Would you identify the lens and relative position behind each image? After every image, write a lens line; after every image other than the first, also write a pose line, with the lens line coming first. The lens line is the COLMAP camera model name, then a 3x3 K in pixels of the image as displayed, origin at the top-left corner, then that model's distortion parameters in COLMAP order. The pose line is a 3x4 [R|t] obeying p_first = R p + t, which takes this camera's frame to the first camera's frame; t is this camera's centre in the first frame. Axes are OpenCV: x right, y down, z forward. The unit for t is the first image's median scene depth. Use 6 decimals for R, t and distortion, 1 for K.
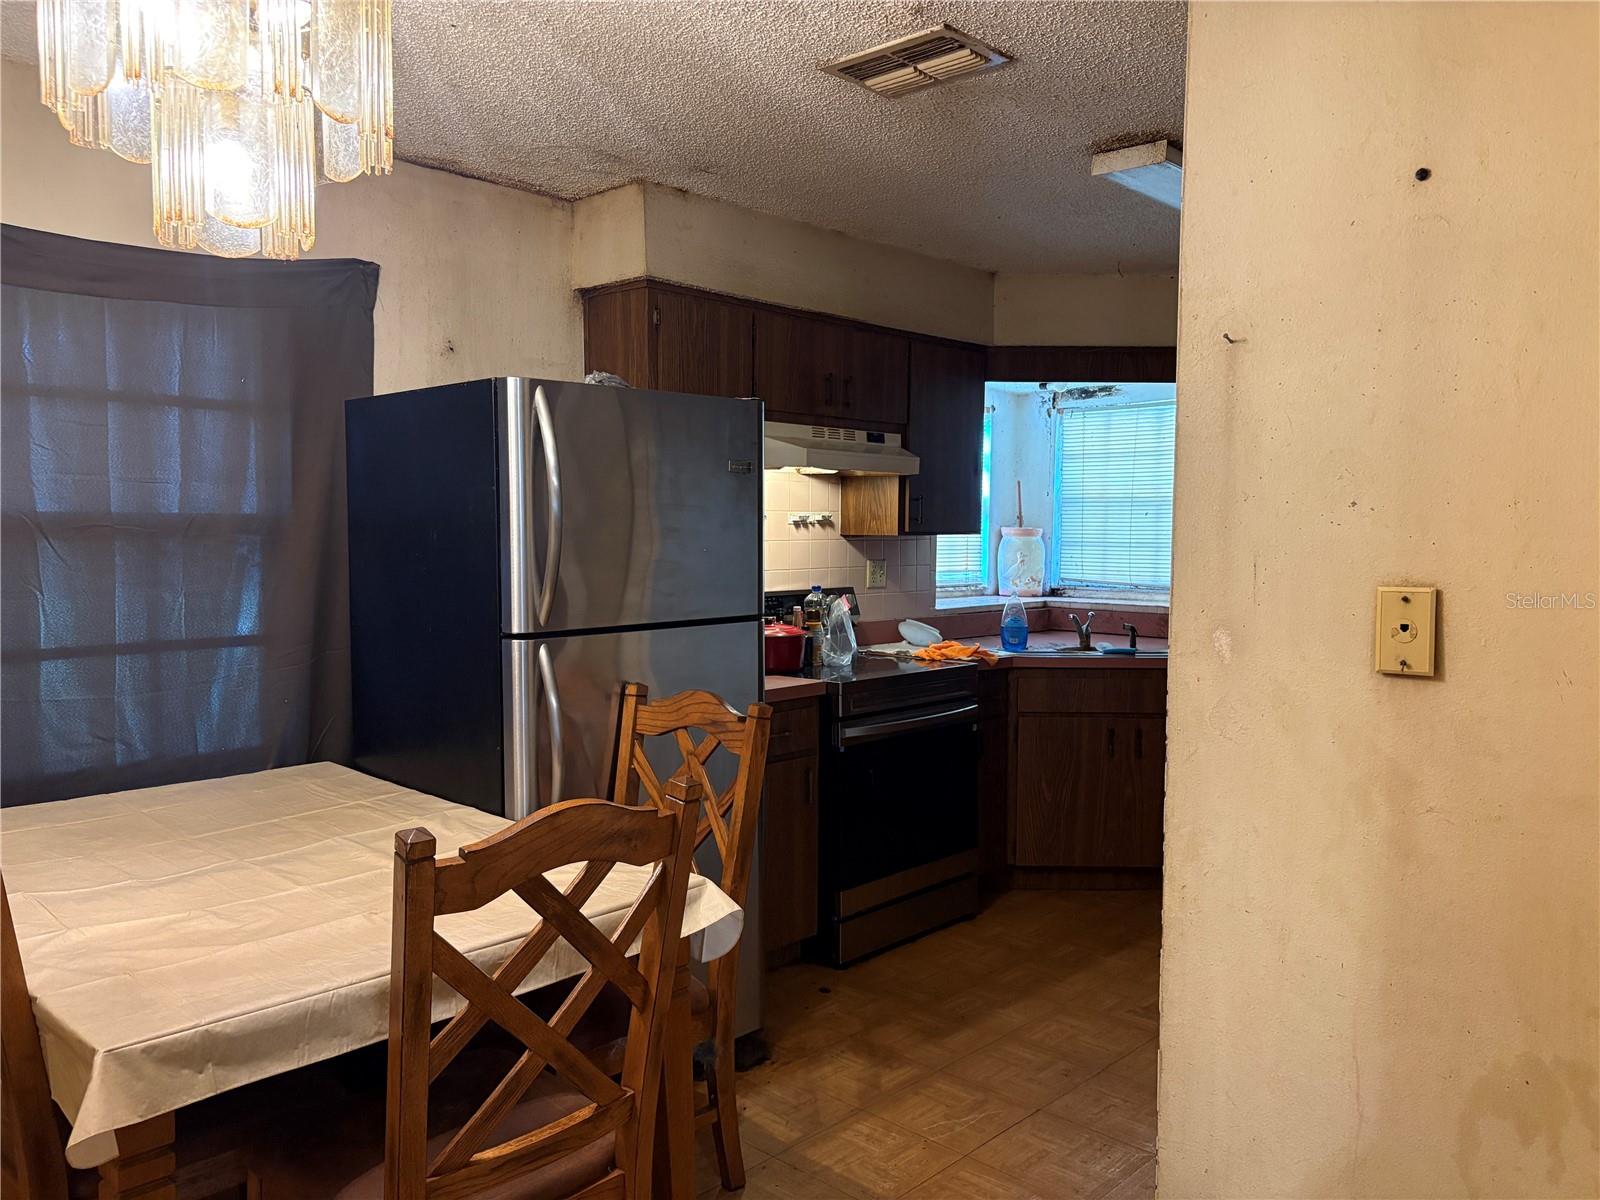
lens RADIAL K [[1207.0, 0, 807.1], [0, 1207.0, 609.4], [0, 0, 1]] dist [0.054565, -0.061359]
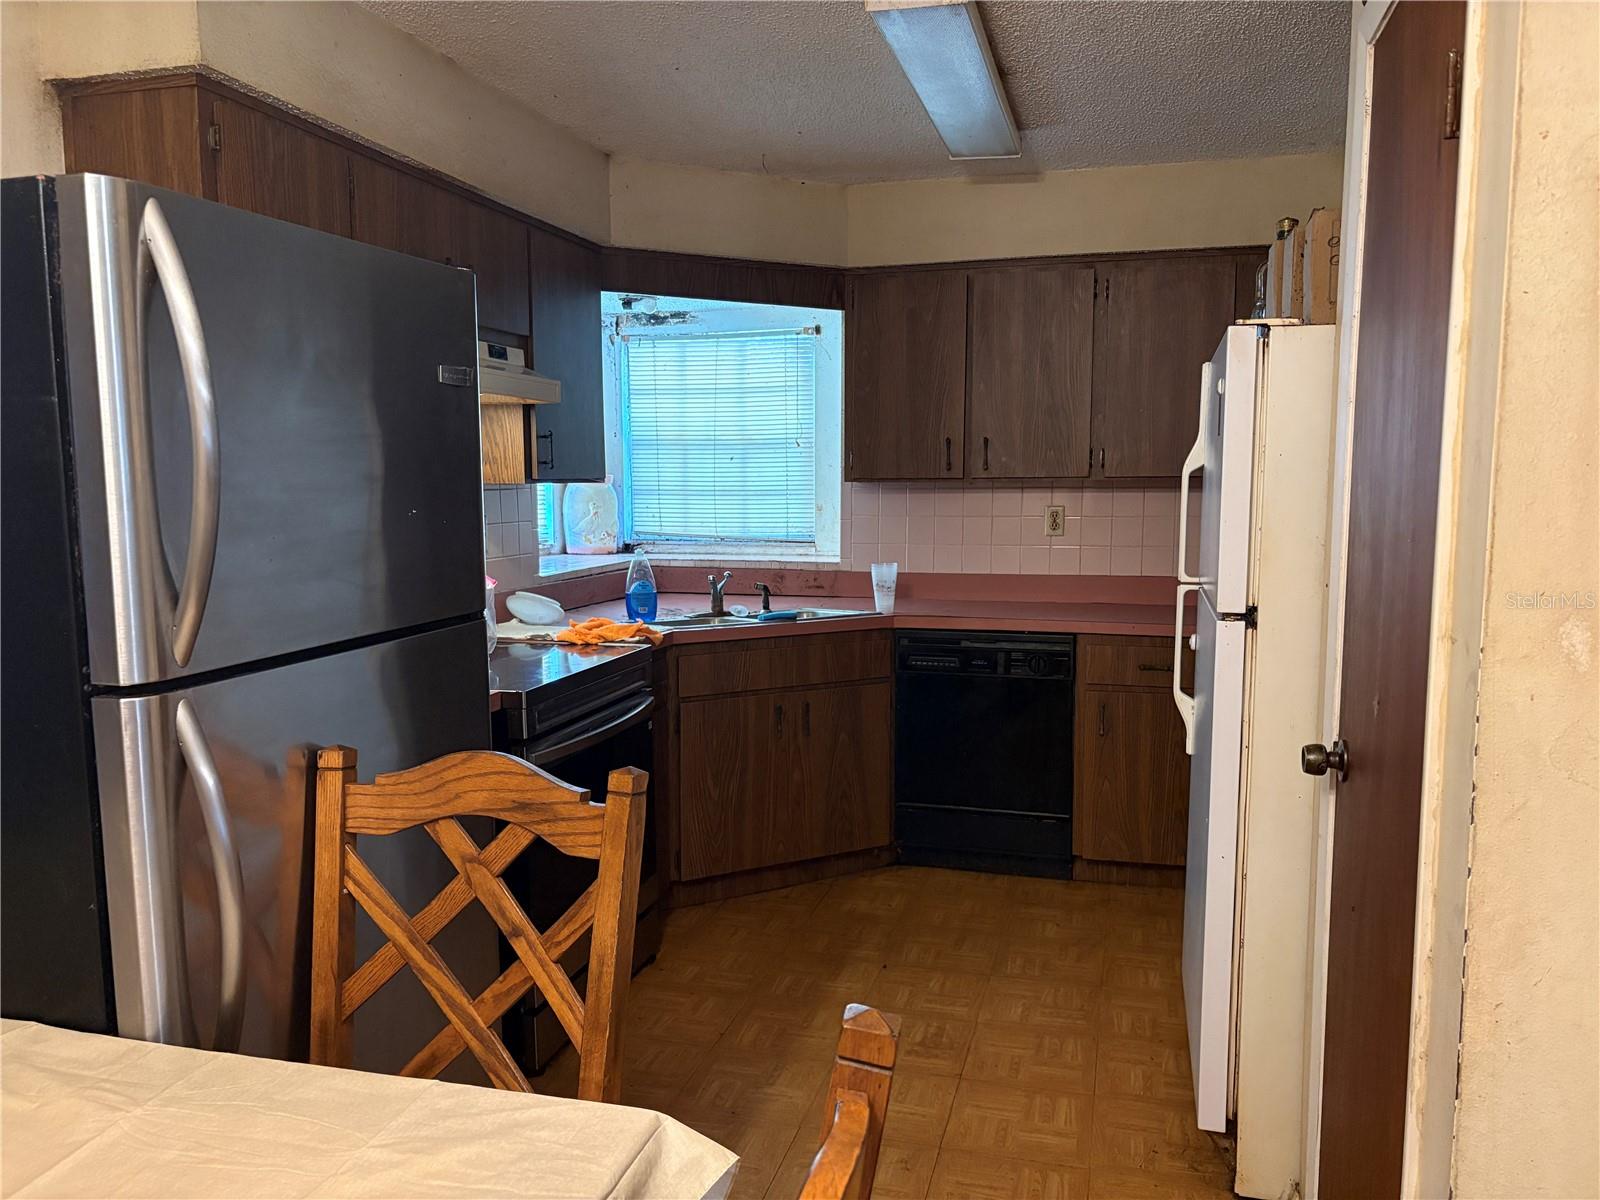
lens RADIAL K [[1207.0, 0, 805.0], [0, 1207.0, 607.5], [0, 0, 1]] dist [0.054565, -0.061359]
pose [[0.882650, -0.061503, 0.465991, -0.133484], [0.041676, 0.997738, 0.052745, -0.017018], [-0.468180, -0.027134, 0.883216, 0.241897]]
